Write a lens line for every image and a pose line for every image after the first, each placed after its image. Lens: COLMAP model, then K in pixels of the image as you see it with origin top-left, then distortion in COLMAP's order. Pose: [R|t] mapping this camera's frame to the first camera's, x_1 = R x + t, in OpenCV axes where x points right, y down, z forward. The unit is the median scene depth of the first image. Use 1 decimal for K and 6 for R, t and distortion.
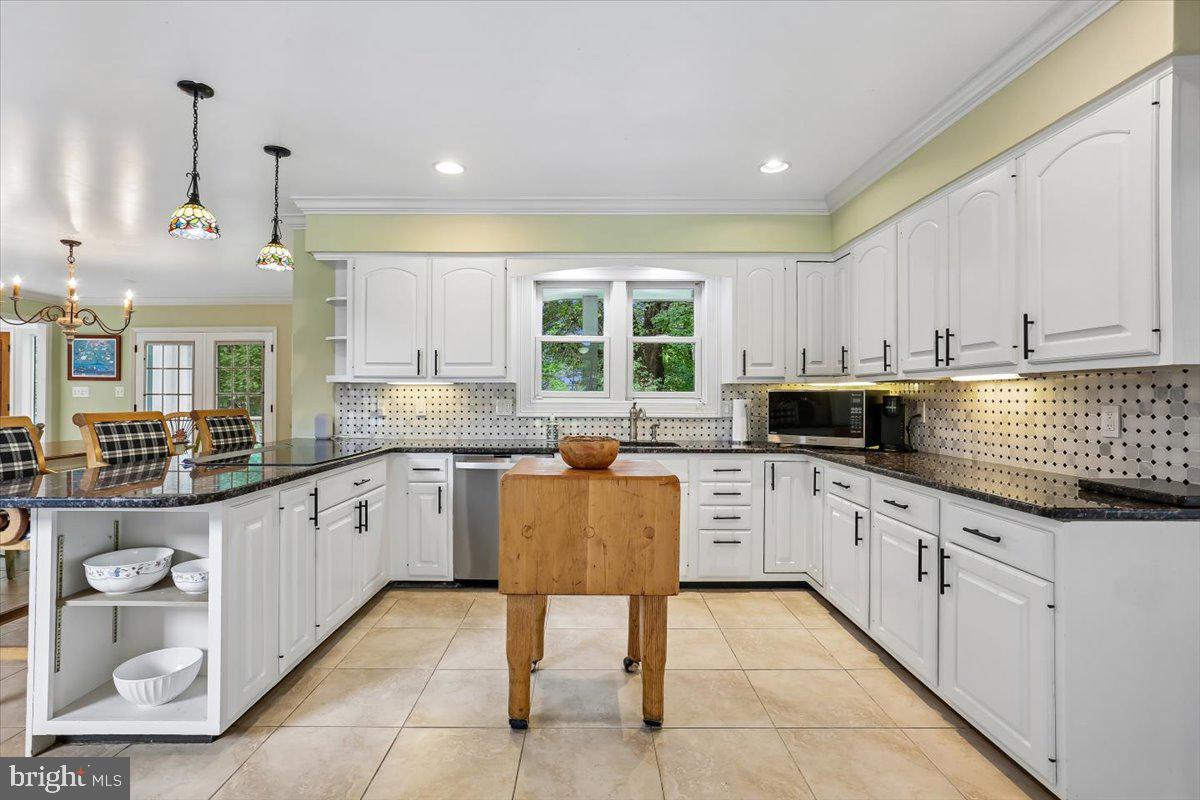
lens RADIAL K [[569.1, 0, 588.5], [0, 569.1, 389.8], [0, 0, 1]] dist [-0.046731, 0.019466]
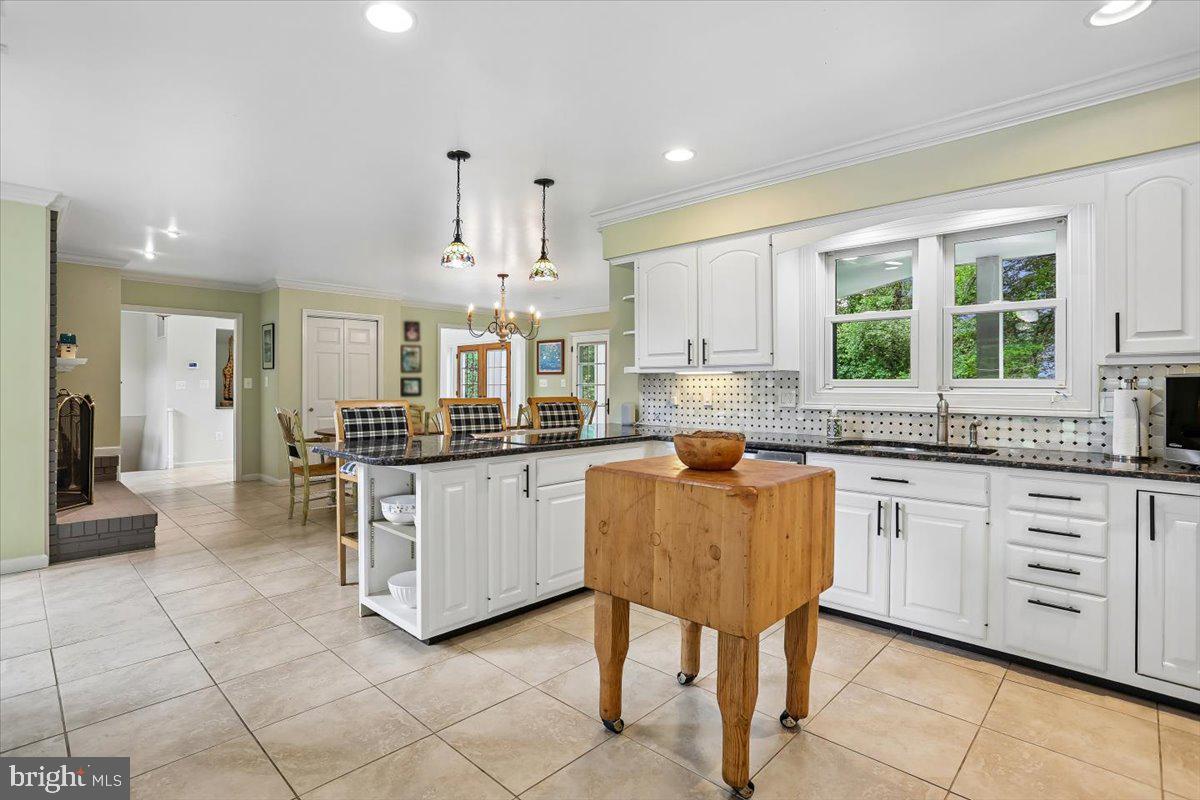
lens RADIAL K [[580.2, 0, 595.0], [0, 580.2, 374.5], [0, 0, 1]] dist [-0.058301, 0.020503]
pose [[0.720760, -0.015168, -0.693018, 0.303705], [0.010007, 0.999884, -0.011477, 0.001190], [0.693112, 0.001338, 0.720829, 0.151558]]
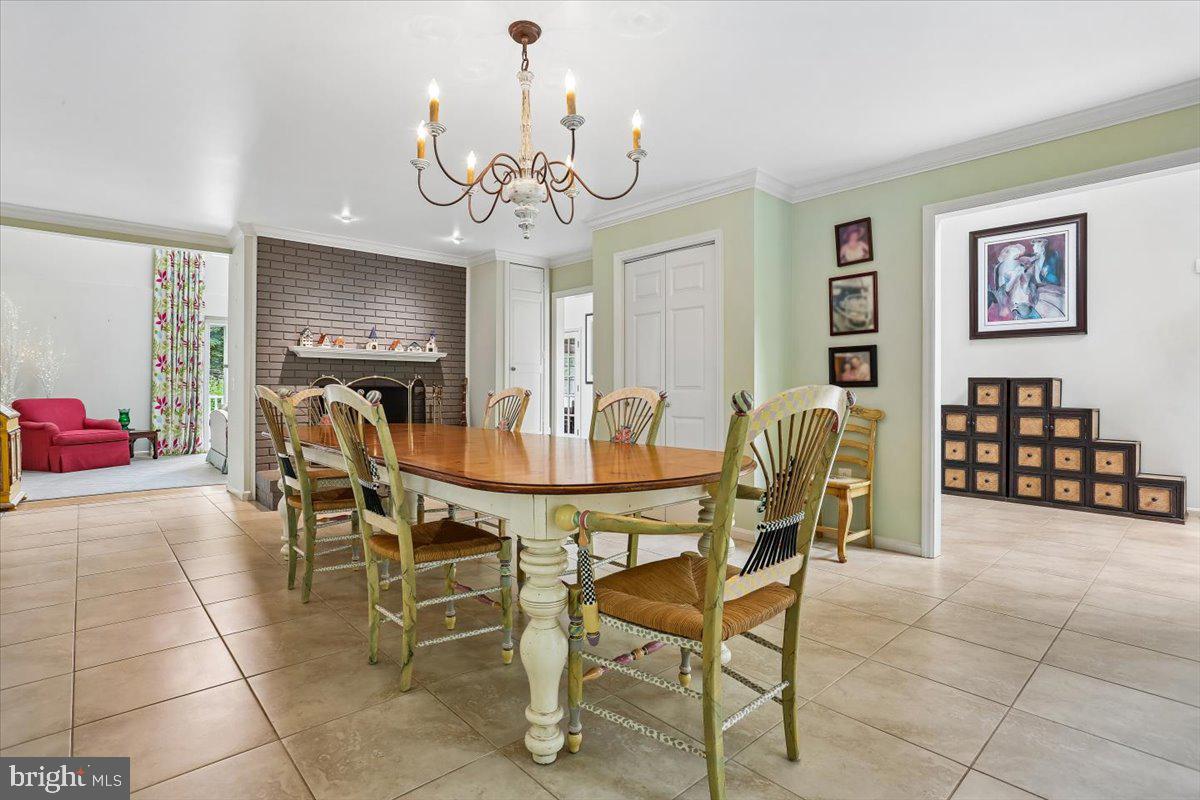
lens RADIAL K [[569.1, 0, 588.5], [0, 569.1, 389.8], [0, 0, 1]] dist [-0.046731, 0.019466]
pose [[-0.748175, -0.000474, -0.663501, -0.828192], [0.000182, 1.000000, -0.000919, 0.059873], [0.663501, -0.000808, -0.748175, 1.779193]]
